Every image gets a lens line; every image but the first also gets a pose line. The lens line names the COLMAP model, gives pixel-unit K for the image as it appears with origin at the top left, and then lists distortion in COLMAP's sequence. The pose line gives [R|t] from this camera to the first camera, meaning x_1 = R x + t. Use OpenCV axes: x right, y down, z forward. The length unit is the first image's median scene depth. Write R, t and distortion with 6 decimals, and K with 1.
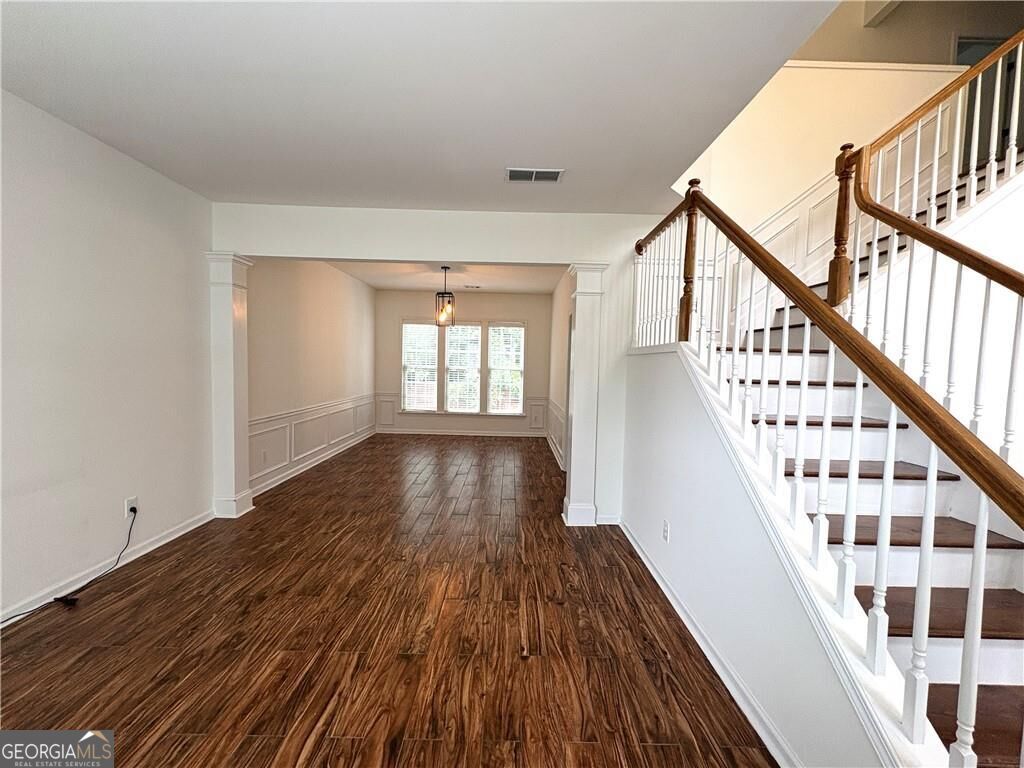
lens RADIAL K [[406.9, 0, 512.0], [0, 406.9, 384.0], [0, 0, 1]] dist [0.000677, 0.000254]
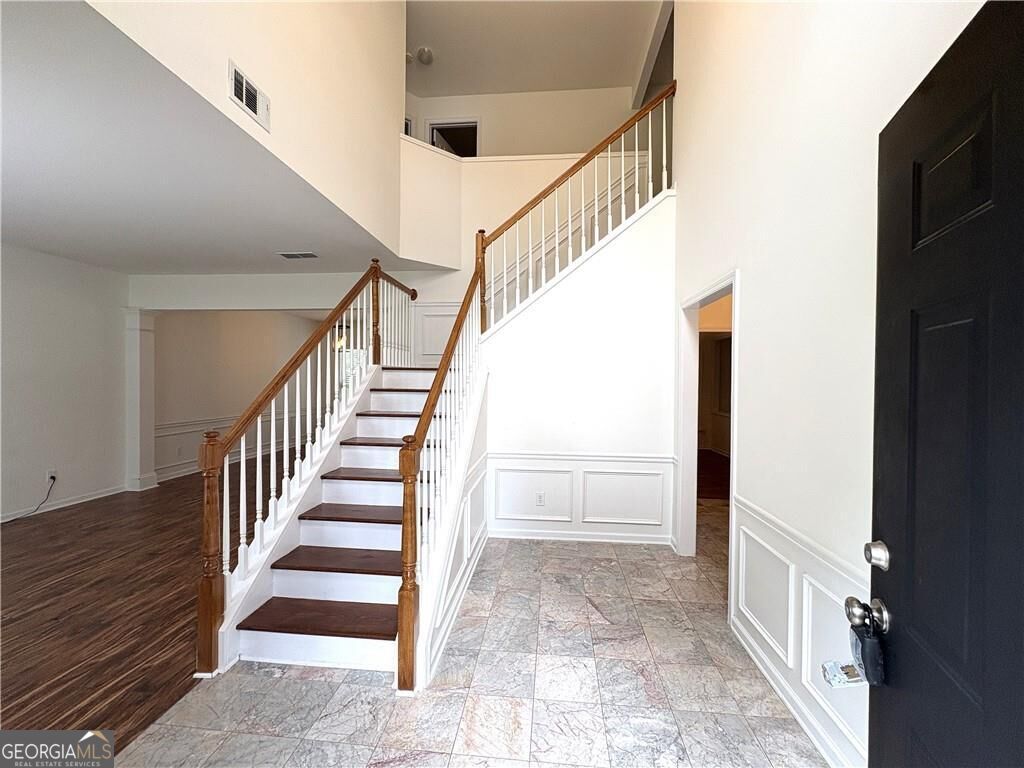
lens RADIAL K [[406.9, 0, 512.0], [0, 406.9, 384.0], [0, 0, 1]] dist [0.000677, 0.000254]
pose [[0.995482, -0.012794, -0.094082, 1.131564], [0.008519, 0.998919, -0.045708, 0.042730], [0.094565, 0.044700, 0.994515, -0.467467]]
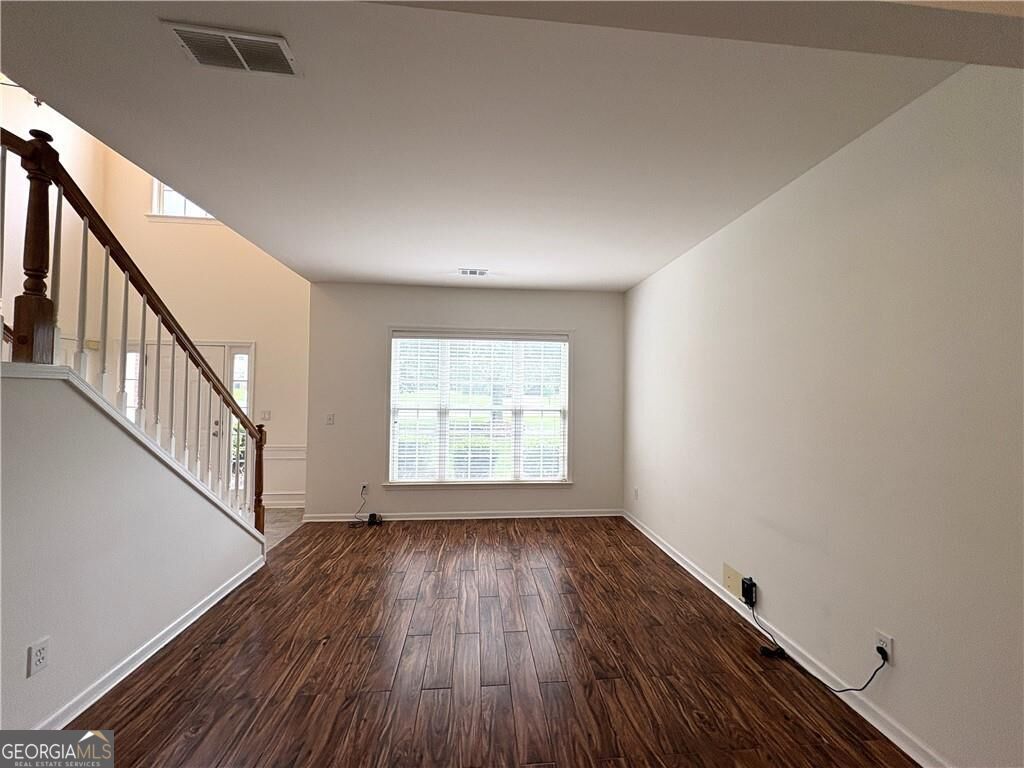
lens RADIAL K [[406.9, 0, 512.0], [0, 406.9, 384.0], [0, 0, 1]] dist [0.000677, 0.000254]
pose [[-0.995117, -0.038736, -0.090781, -0.315512], [-0.041180, 0.998834, 0.025213, -0.126323], [0.089698, 0.028828, -0.995552, 1.841067]]
